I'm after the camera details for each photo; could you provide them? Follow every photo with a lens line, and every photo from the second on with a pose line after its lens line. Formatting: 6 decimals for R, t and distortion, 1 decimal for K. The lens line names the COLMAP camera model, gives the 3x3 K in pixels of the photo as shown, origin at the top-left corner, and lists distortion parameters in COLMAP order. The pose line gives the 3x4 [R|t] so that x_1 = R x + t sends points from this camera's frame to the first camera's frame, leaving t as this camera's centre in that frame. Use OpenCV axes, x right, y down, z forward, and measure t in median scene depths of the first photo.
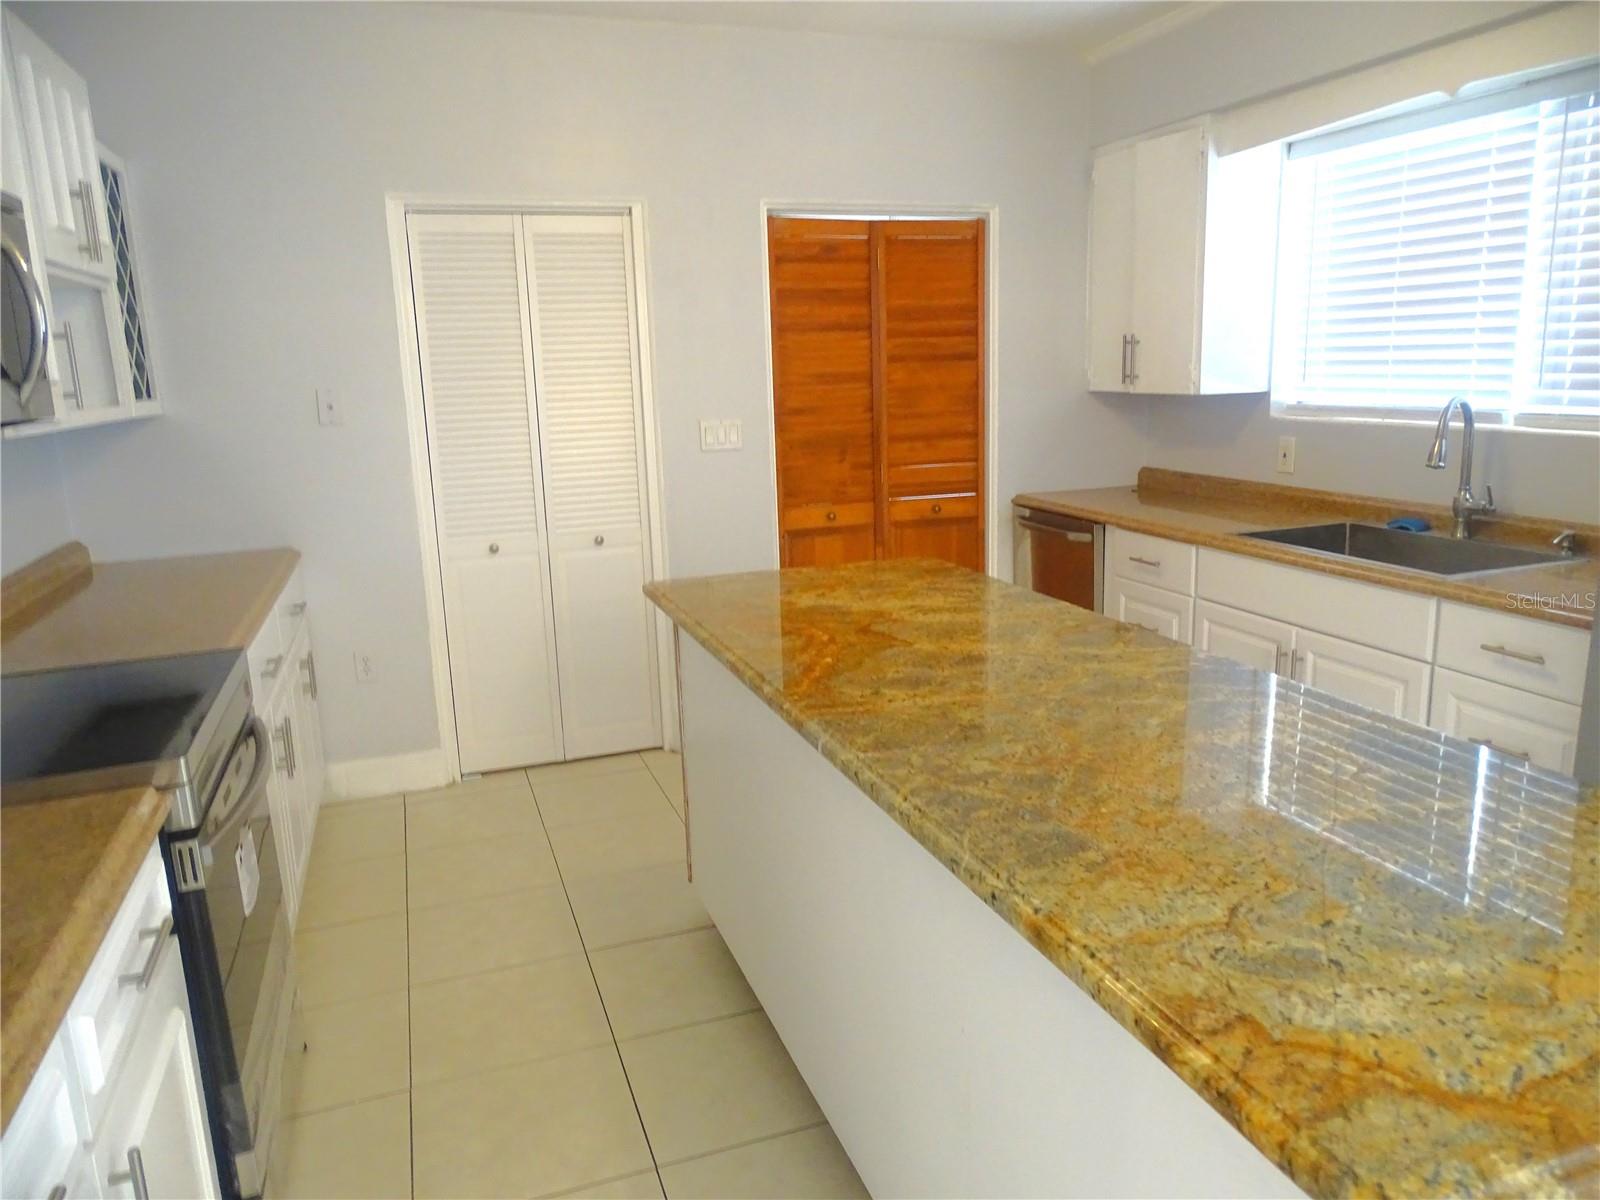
lens RADIAL K [[1139.0, 0, 800.0], [0, 1139.0, 600.0], [0, 0, 1]] dist [0.005226, 0.003599]
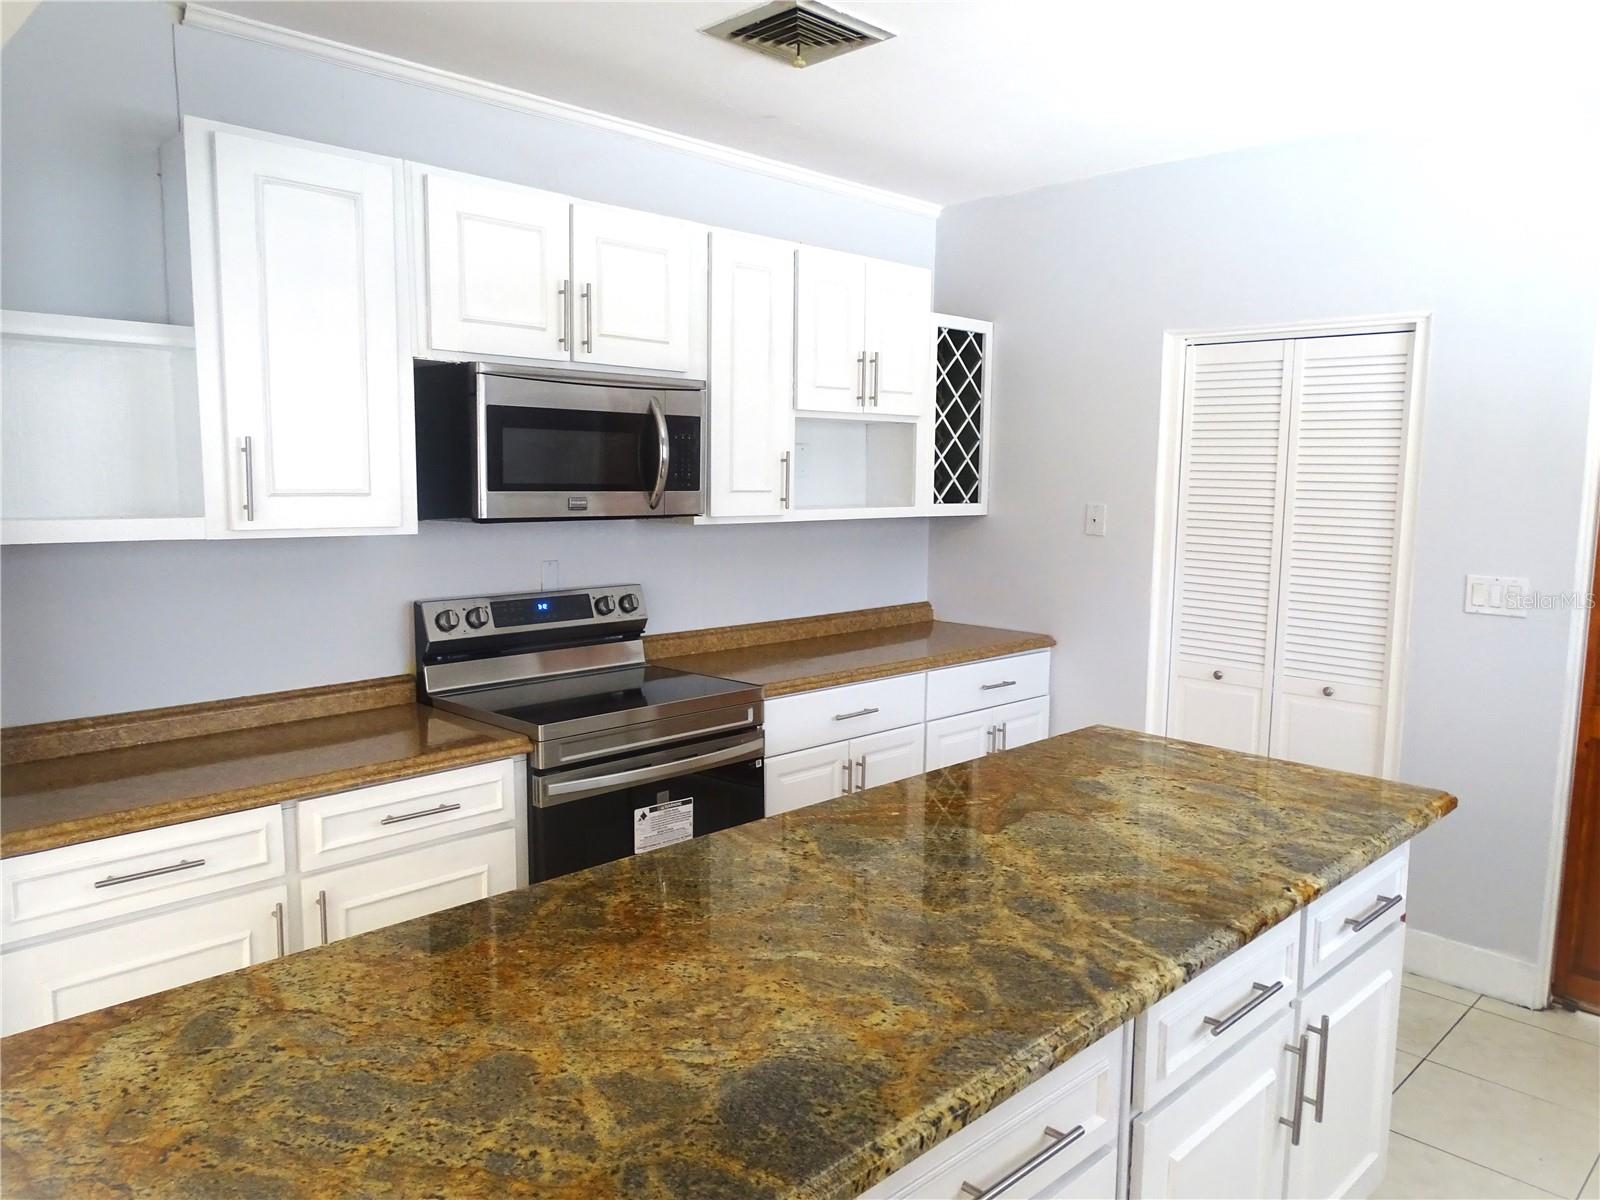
lens RADIAL K [[1130.9, 0, 817.2], [0, 1130.9, 601.1], [0, 0, 1]] dist [0.008835, -0.004414]
pose [[0.436205, 0.140348, -0.888835, 0.424333], [-0.208827, 0.976584, 0.051720, -0.082851], [0.875281, 0.163052, 0.455299, 0.230361]]
